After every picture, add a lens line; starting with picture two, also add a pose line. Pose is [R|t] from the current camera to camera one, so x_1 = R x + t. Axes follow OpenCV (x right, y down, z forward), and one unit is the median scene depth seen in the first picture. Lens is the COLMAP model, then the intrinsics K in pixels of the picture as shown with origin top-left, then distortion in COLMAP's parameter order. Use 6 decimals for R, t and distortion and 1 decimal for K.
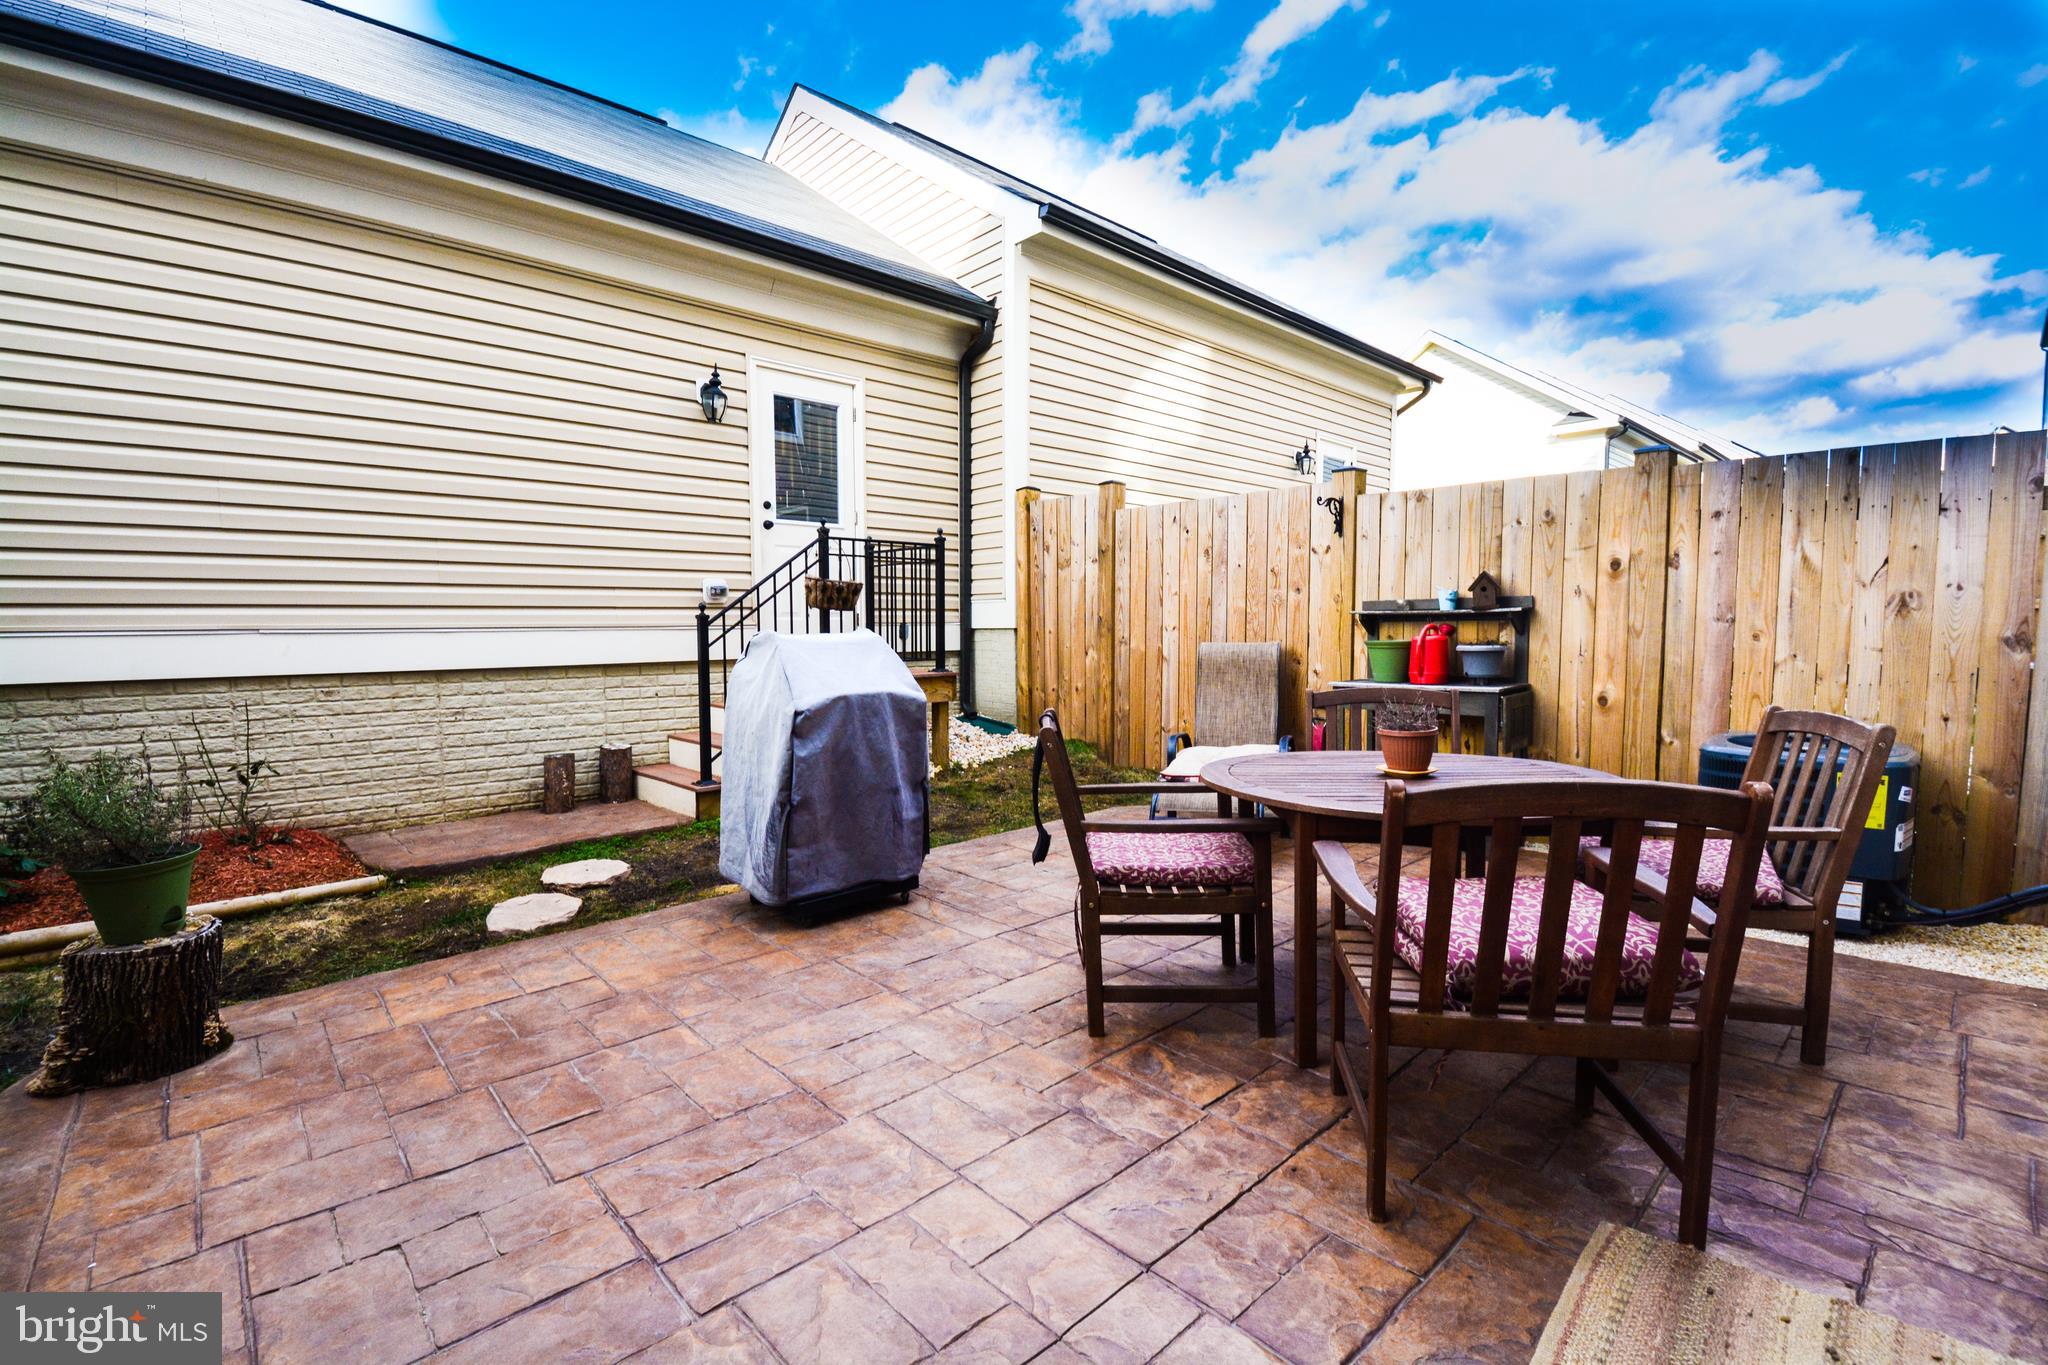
lens RADIAL K [[903.7, 0, 1019.5], [0, 903.7, 687.4], [0, 0, 1]] dist [0.014122, -0.024535]
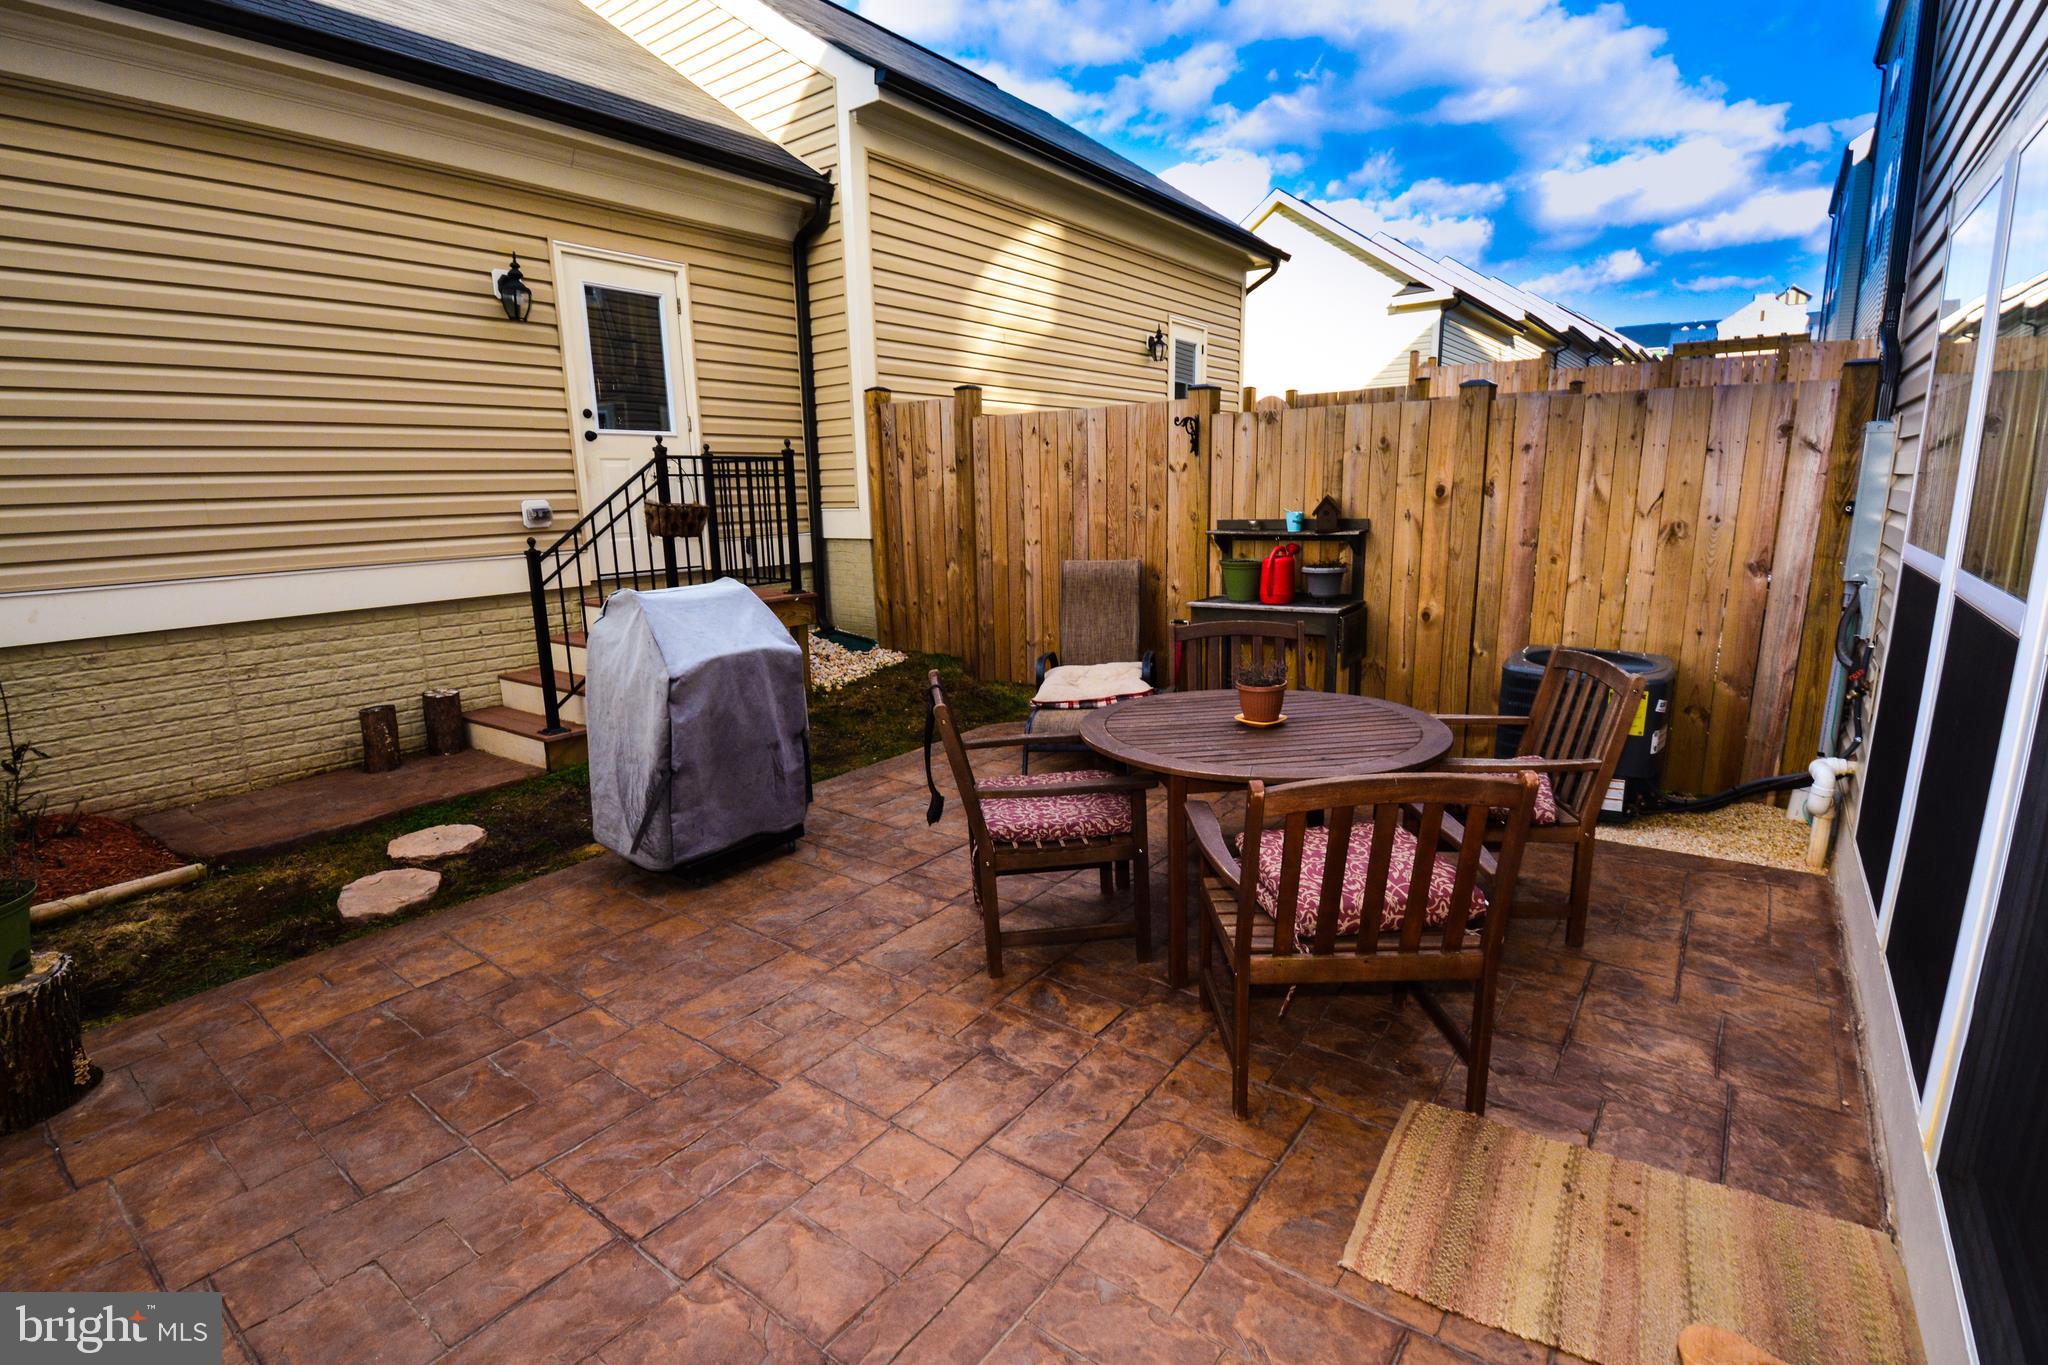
lens RADIAL K [[941.8, 0, 1033.3], [0, 941.8, 693.2], [0, 0, 1]] dist [0.013188, -0.022001]
pose [[0.984035, -0.051908, 0.170238, -0.041344], [0.029208, 0.990654, 0.133235, -0.094779], [-0.175562, -0.126135, 0.976354, -0.076242]]
